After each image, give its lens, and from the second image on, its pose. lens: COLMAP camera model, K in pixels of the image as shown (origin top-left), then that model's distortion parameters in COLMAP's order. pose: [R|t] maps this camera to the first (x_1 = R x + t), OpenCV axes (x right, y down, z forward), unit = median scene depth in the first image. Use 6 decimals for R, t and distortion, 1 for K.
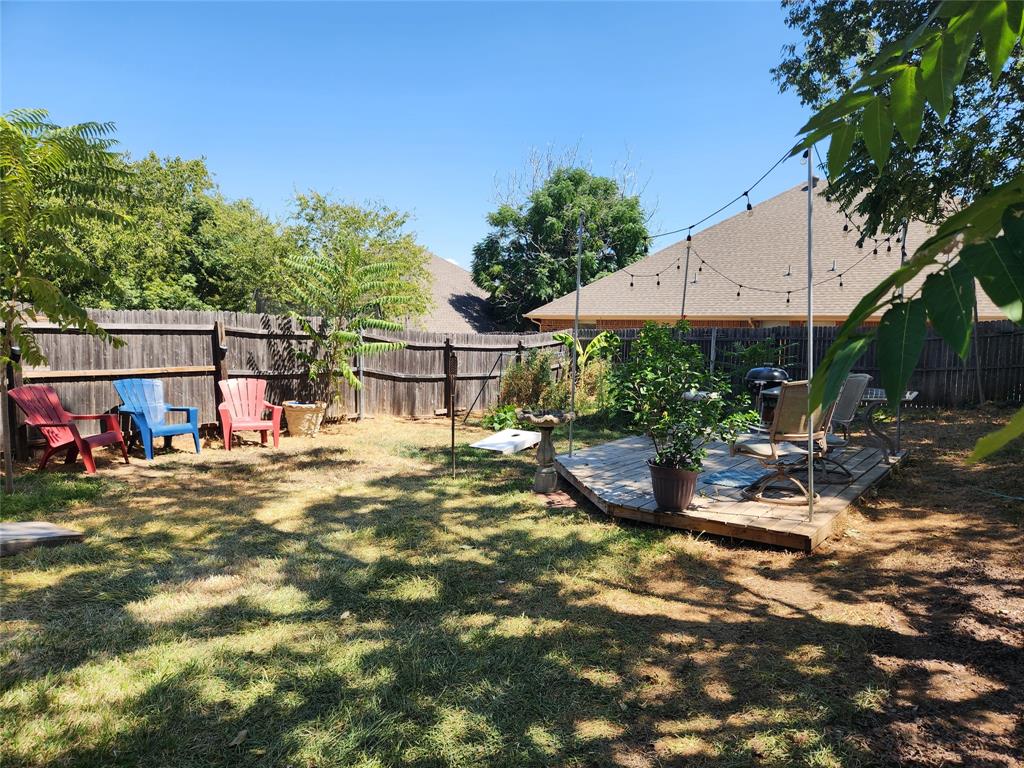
lens RADIAL K [[689.4, 0, 514.5], [0, 689.4, 387.8], [0, 0, 1]] dist [0.073055, -0.063736]
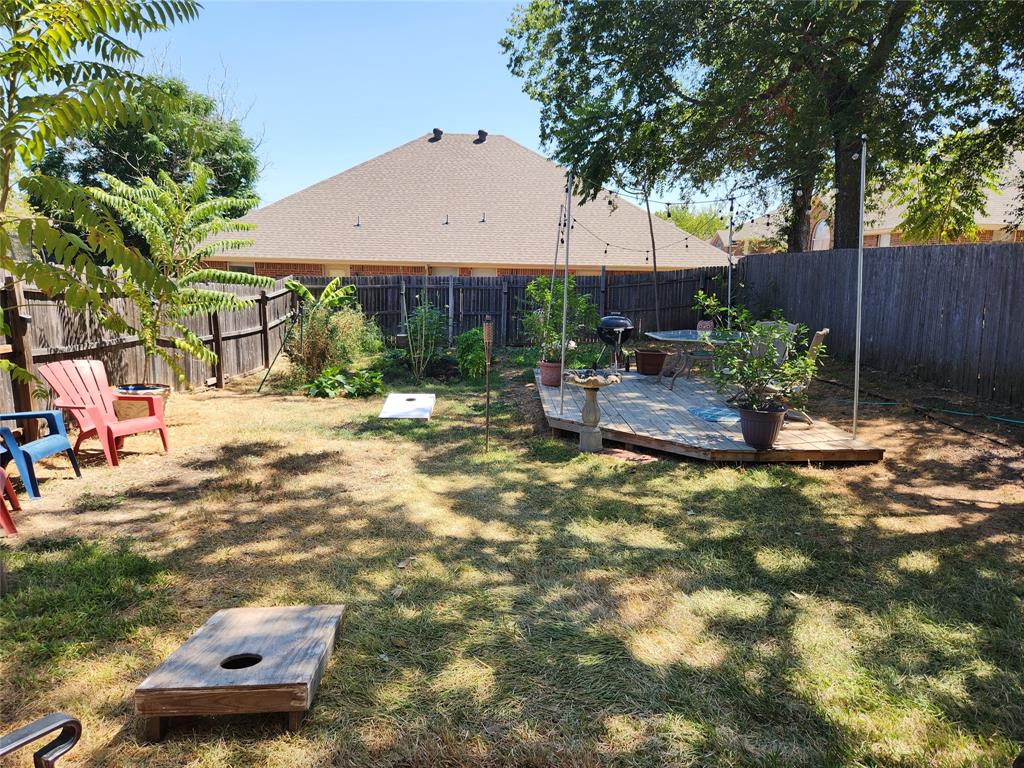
lens RADIAL K [[689.4, 0, 516.0], [0, 689.4, 380.6], [0, 0, 1]] dist [0.073055, -0.063736]
pose [[0.791951, -0.095186, 0.603119, -0.420305], [0.048255, 0.994442, 0.093582, -0.034392], [-0.608674, -0.045008, 0.792143, 0.176153]]
